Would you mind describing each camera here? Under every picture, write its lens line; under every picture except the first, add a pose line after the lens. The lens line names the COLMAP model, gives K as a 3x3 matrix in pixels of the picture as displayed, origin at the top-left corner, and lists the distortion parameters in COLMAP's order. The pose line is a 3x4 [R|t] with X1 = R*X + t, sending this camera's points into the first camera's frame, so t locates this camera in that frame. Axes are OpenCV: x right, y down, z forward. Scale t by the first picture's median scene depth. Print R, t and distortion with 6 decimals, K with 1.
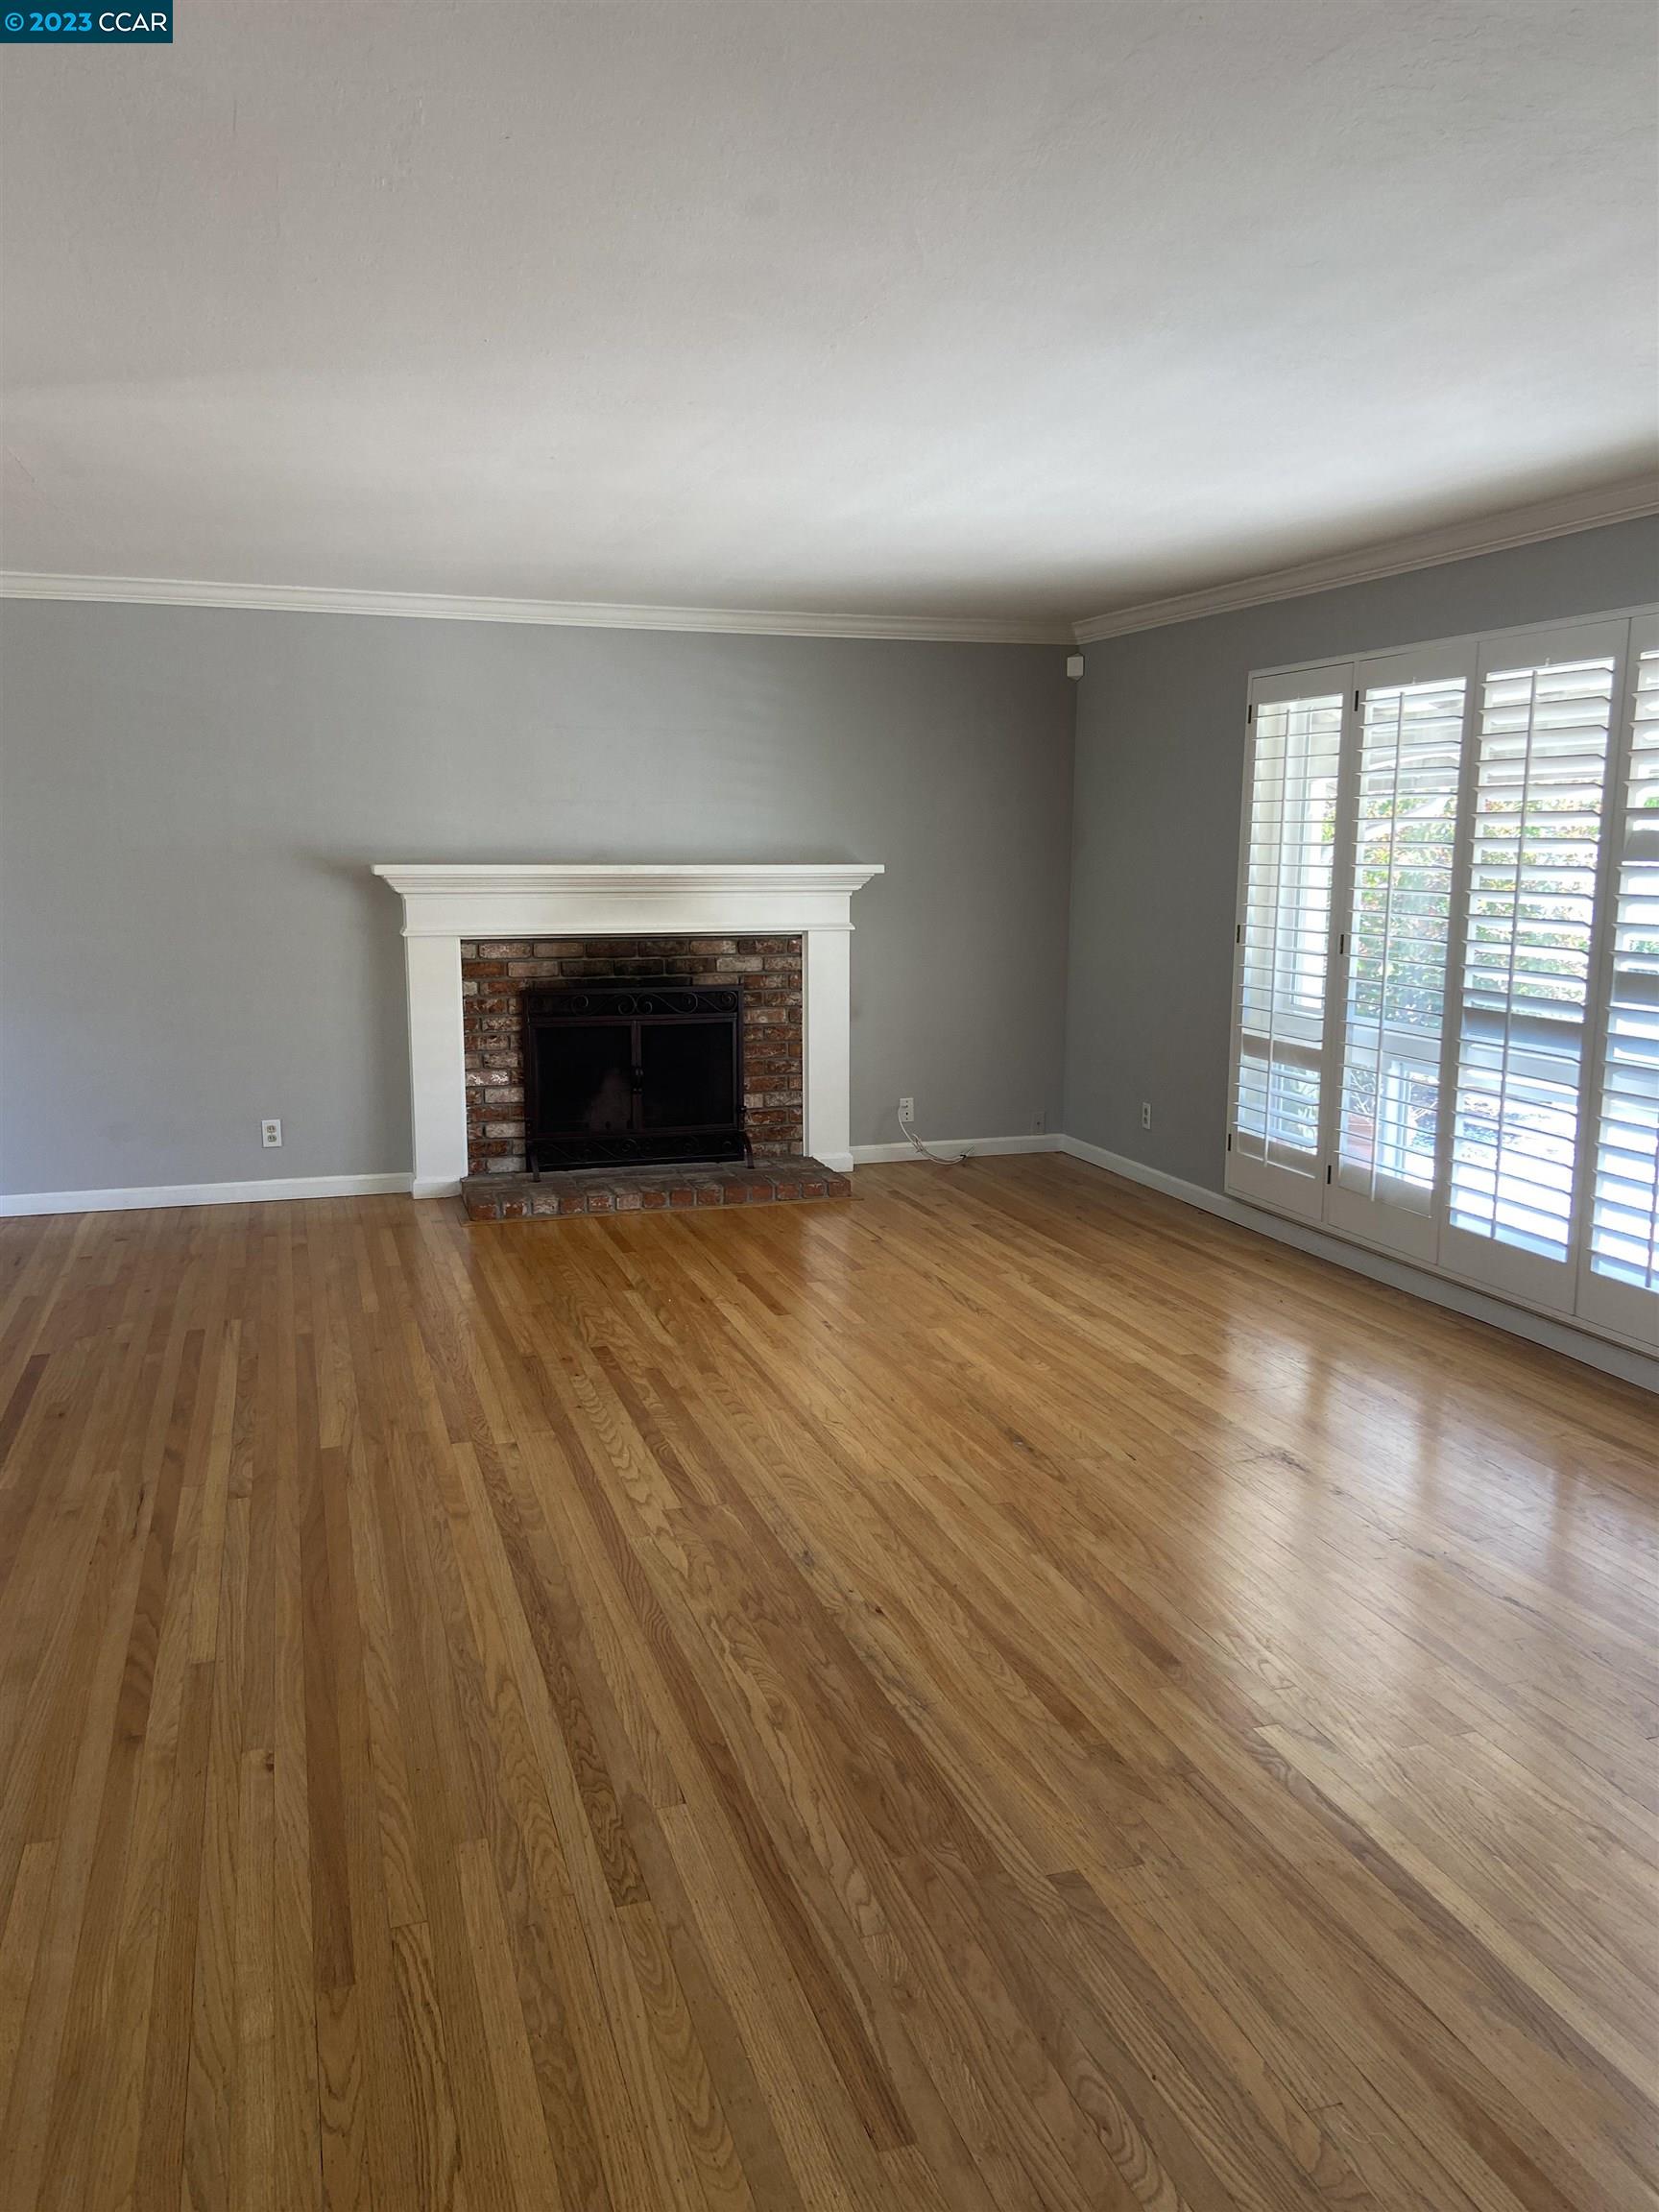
lens RADIAL K [[1664.9, 0, 845.0], [0, 1664.9, 1106.4], [0, 0, 1]] dist [0.128990, -0.140998]
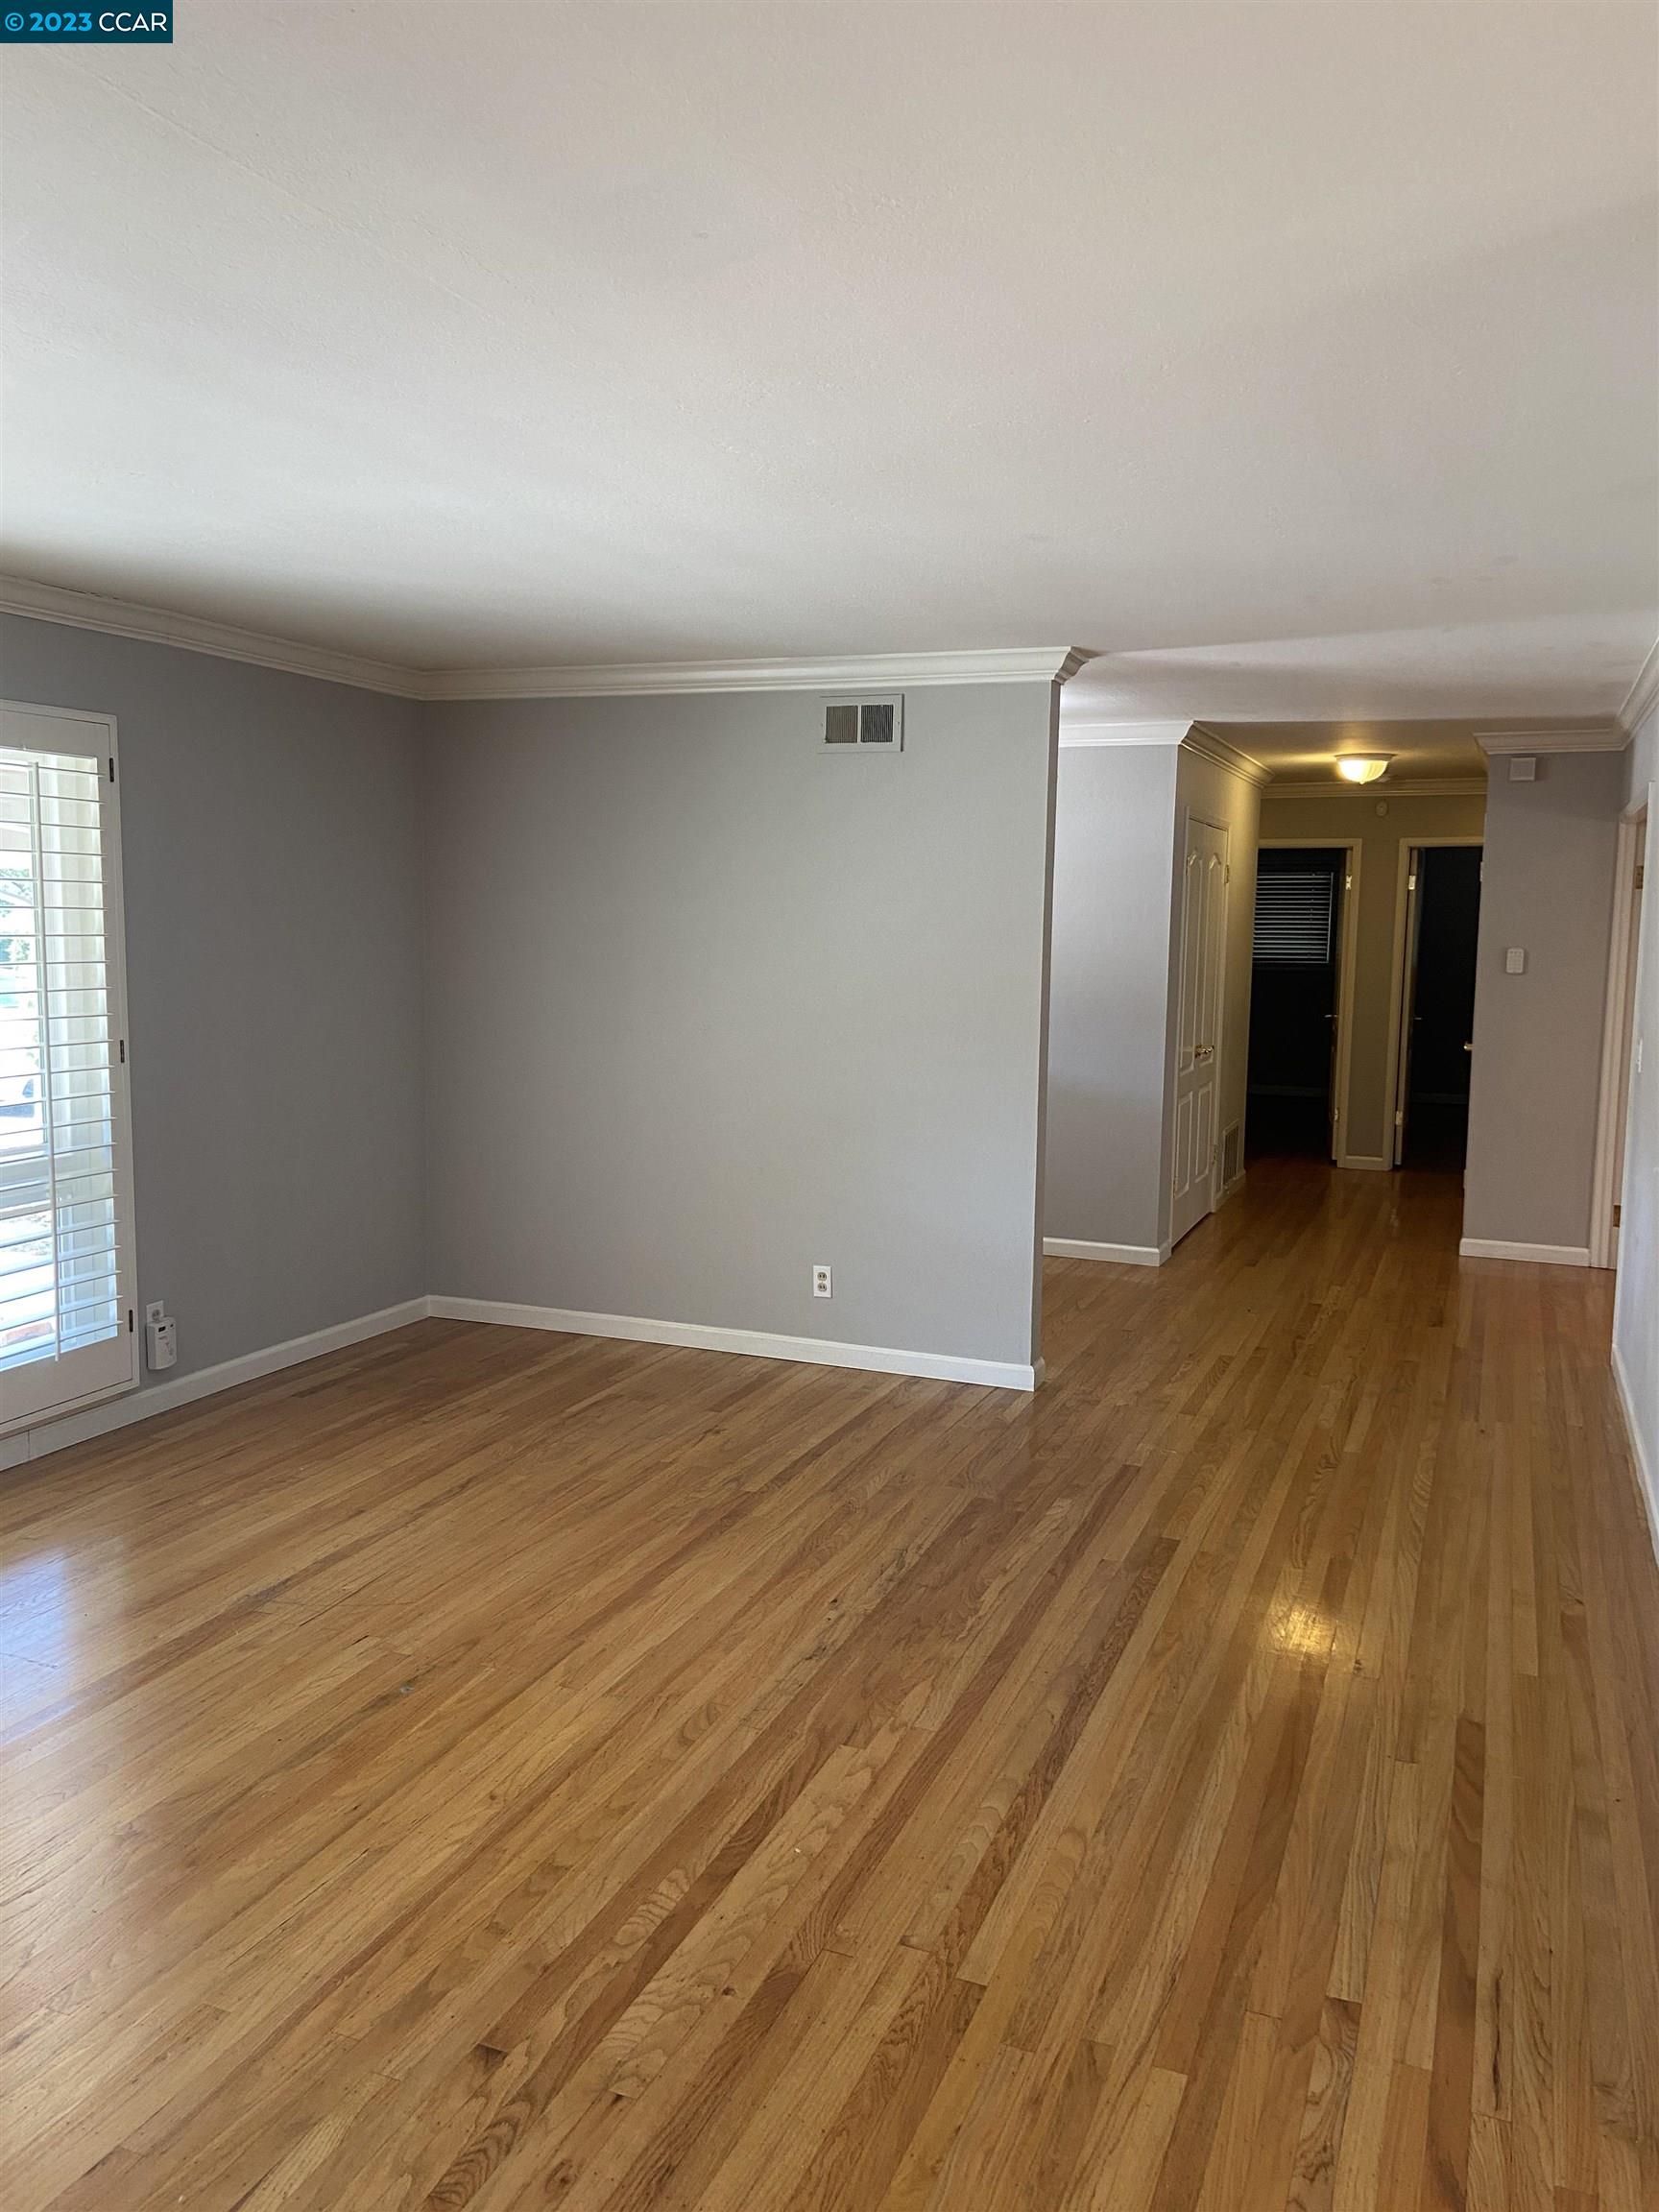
lens RADIAL K [[1664.9, 0, 845.0], [0, 1664.9, 1106.4], [0, 0, 1]] dist [0.128990, -0.140998]
pose [[-0.767008, -0.092369, 0.634954, -0.618437], [0.082914, 0.967018, 0.240833, -0.275966], [-0.636257, 0.237368, -0.734052, 1.582595]]
